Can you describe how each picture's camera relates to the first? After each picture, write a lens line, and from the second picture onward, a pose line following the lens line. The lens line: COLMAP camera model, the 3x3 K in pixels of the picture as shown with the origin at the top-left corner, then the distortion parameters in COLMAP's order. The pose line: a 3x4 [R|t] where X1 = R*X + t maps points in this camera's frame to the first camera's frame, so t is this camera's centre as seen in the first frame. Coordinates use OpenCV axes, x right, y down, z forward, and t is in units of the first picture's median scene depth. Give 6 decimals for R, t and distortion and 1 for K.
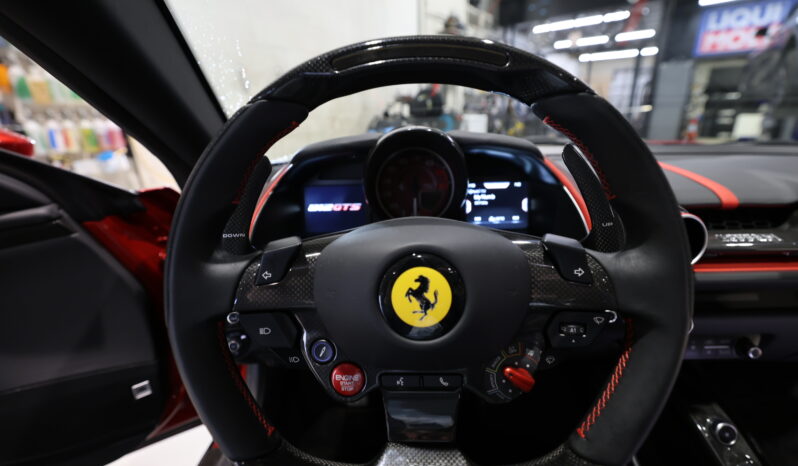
lens RADIAL K [[345.8, 0, 399.0], [0, 345.8, 233.0], [0, 0, 1]] dist [-0.009795, 0.000144]
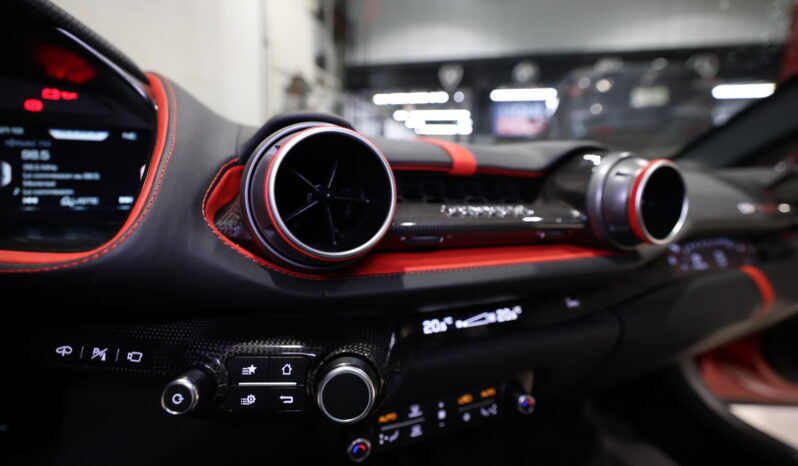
lens RADIAL K [[329.7, 0, 399.0], [0, 329.7, 233.0], [0, 0, 1]] dist [-0.043734, 0.000040]
pose [[0.926914, -0.013056, 0.375047, 0.537615], [0.069461, 0.988095, -0.137272, 0.095921], [-0.368790, 0.153291, 0.916786, 0.440612]]
